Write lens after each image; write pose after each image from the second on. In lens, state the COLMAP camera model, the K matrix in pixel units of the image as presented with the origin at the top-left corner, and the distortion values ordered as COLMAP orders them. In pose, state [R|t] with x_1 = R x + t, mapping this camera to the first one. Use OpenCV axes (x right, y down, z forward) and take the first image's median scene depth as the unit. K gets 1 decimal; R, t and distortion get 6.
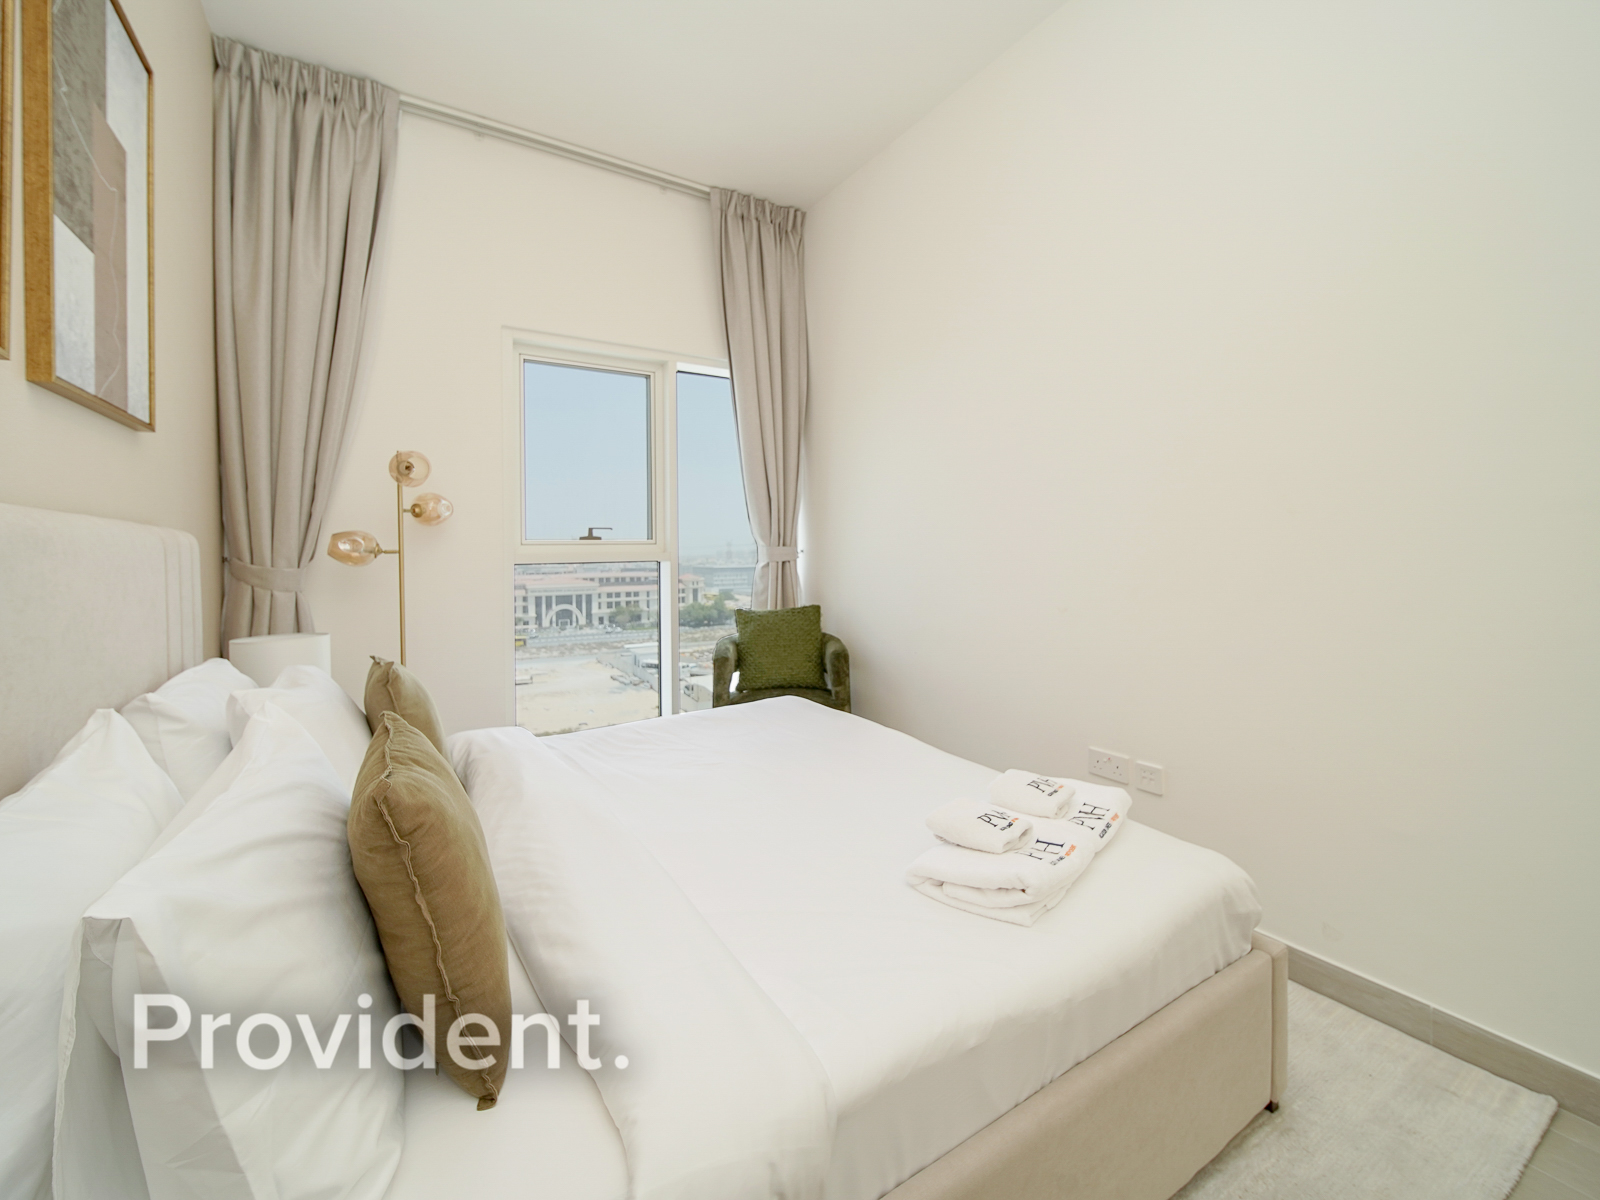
lens RADIAL K [[666.7, 0, 798.6], [0, 666.7, 543.3], [0, 0, 1]] dist [0.000976, -0.002744]
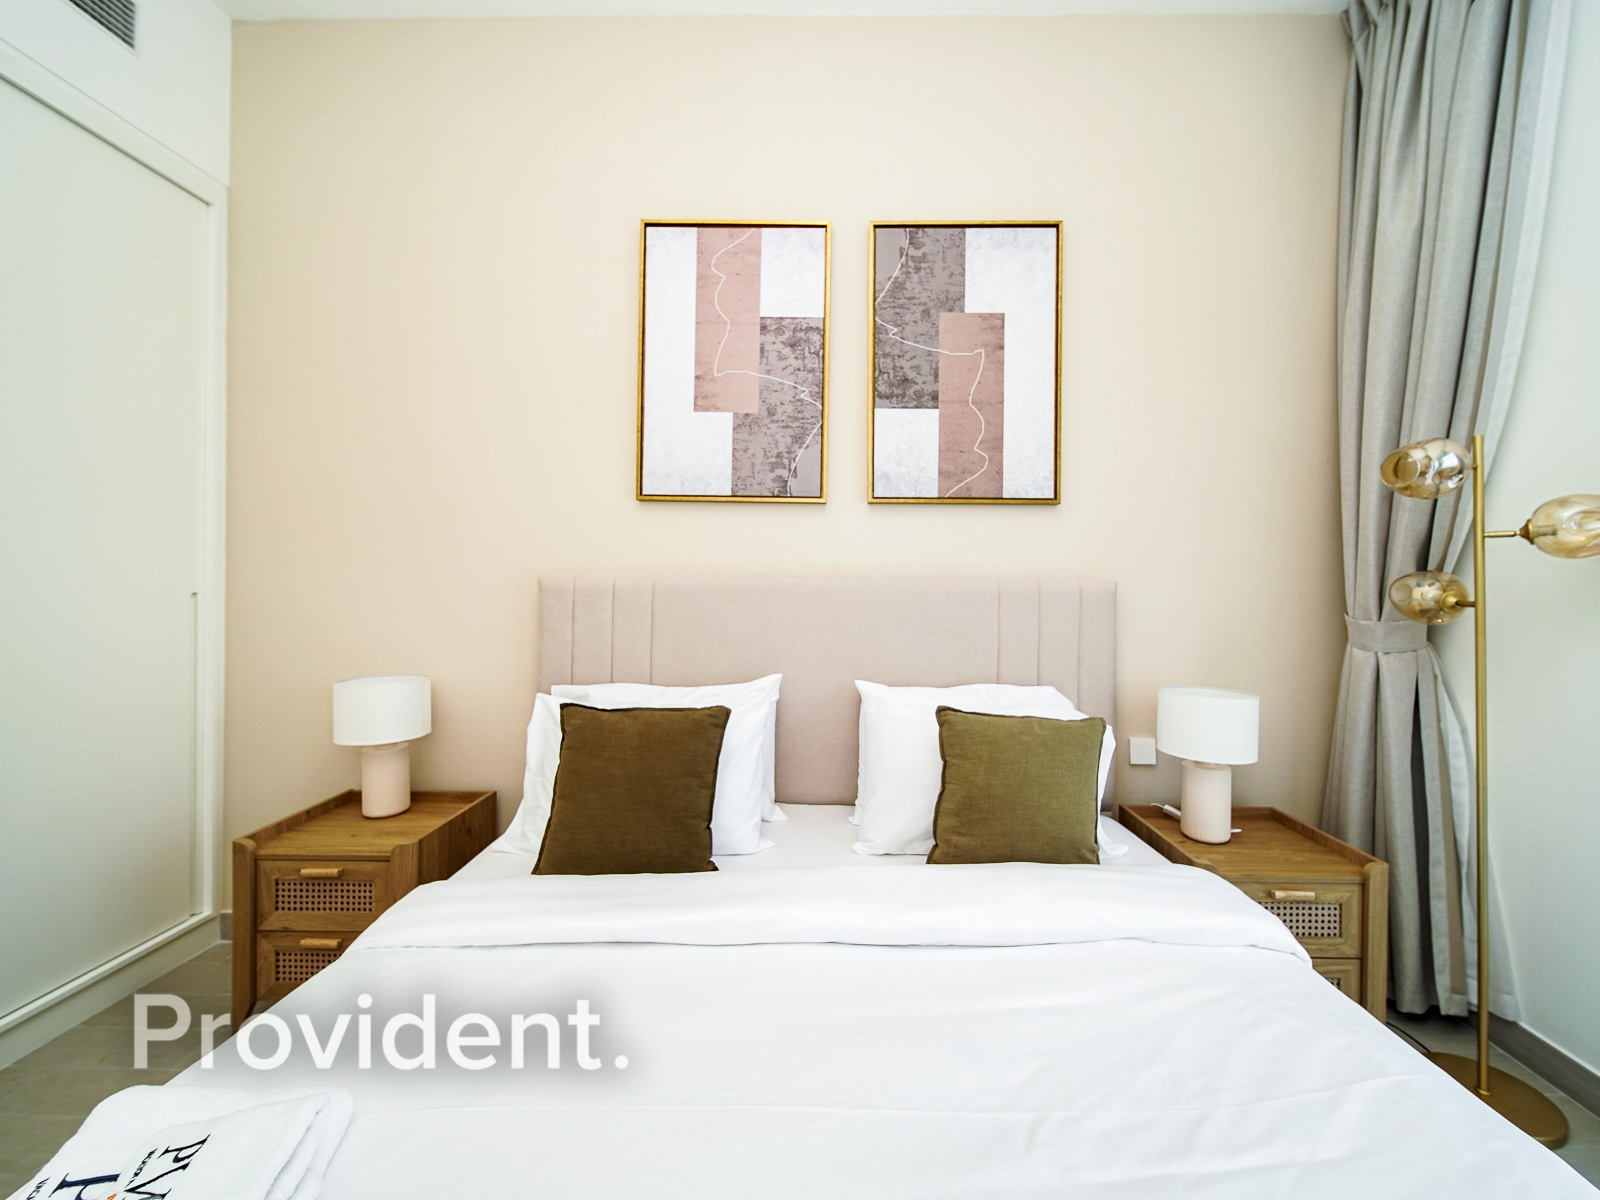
lens RADIAL K [[650.3, 0, 821.1], [0, 650.3, 584.6], [0, 0, 1]] dist [0.001403, 0.000117]
pose [[-0.551455, 0.010329, -0.834141, 0.174262], [0.007389, 0.999945, 0.007498, -0.011120], [0.834172, -0.002029, -0.551501, 0.693570]]
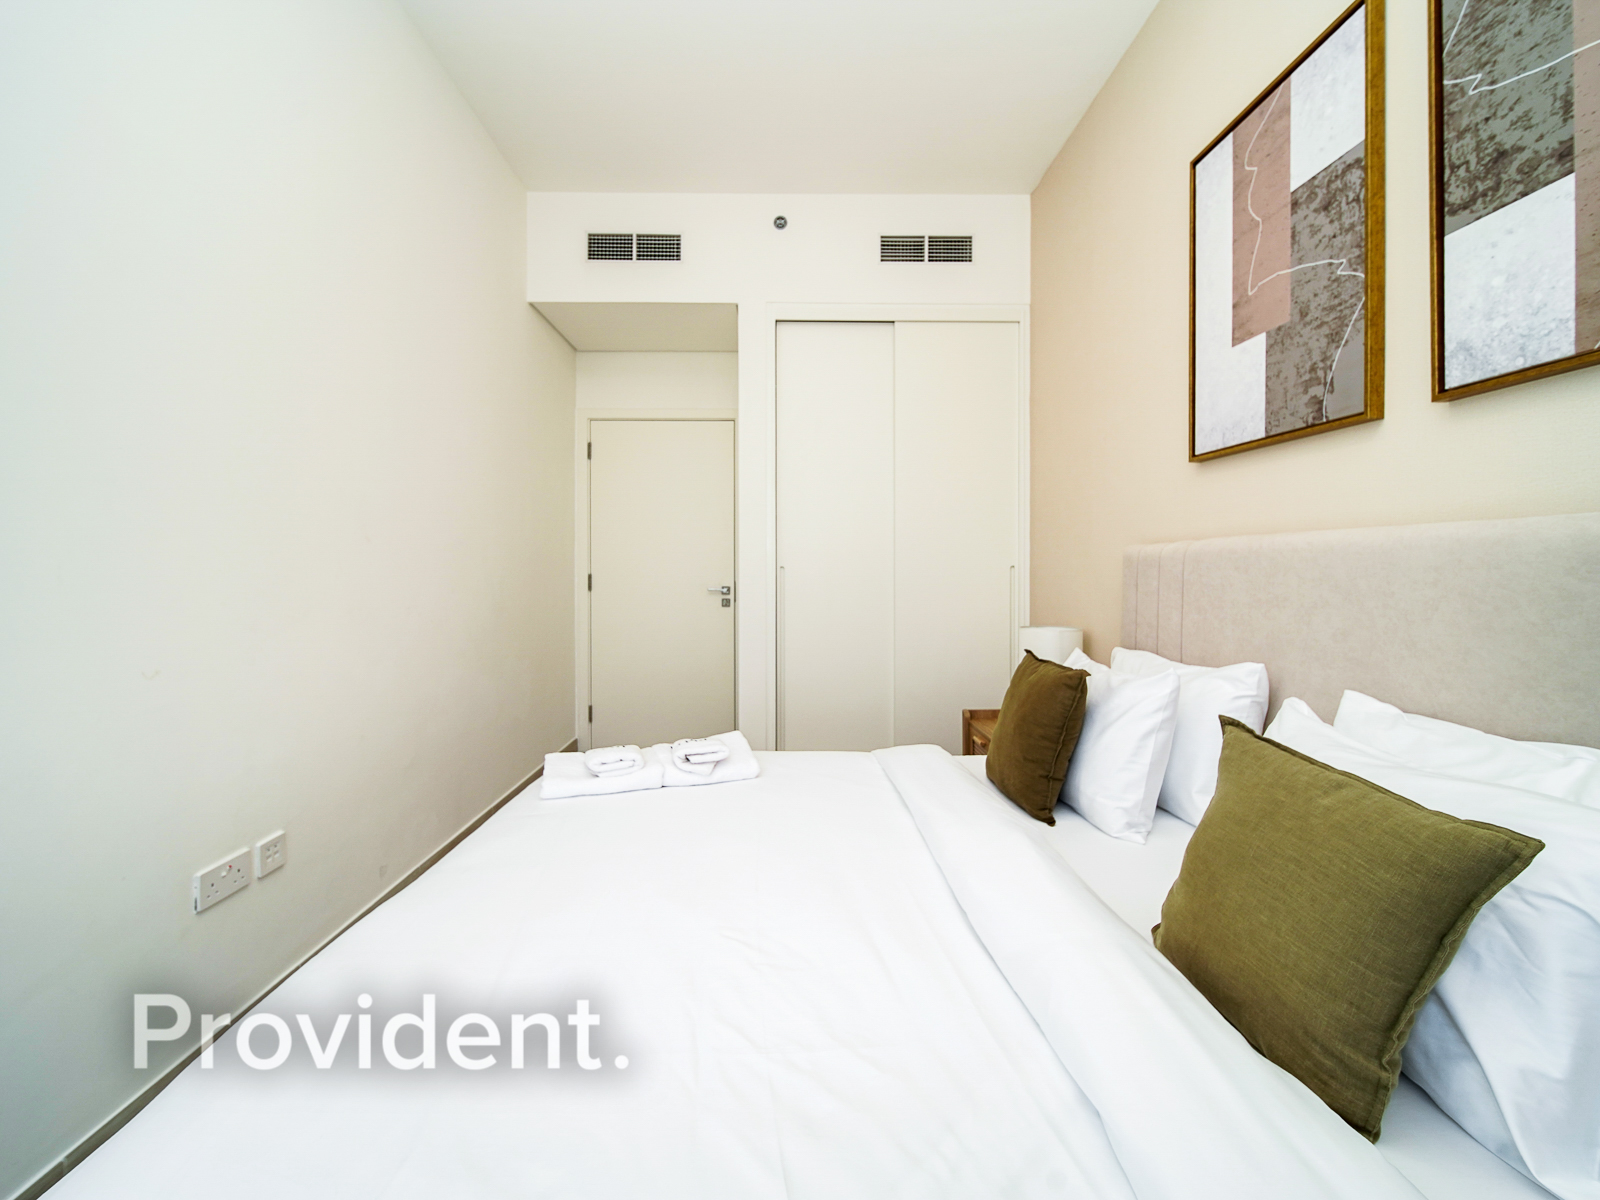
lens RADIAL K [[652.7, 0, 807.9], [0, 652.7, 569.6], [0, 0, 1]] dist [-0.000330, -0.001842]
pose [[-0.864774, 0.010038, 0.502061, -0.283439], [0.004916, 0.999922, -0.011525, 0.014306], [-0.502137, -0.007498, -0.864756, 0.896827]]
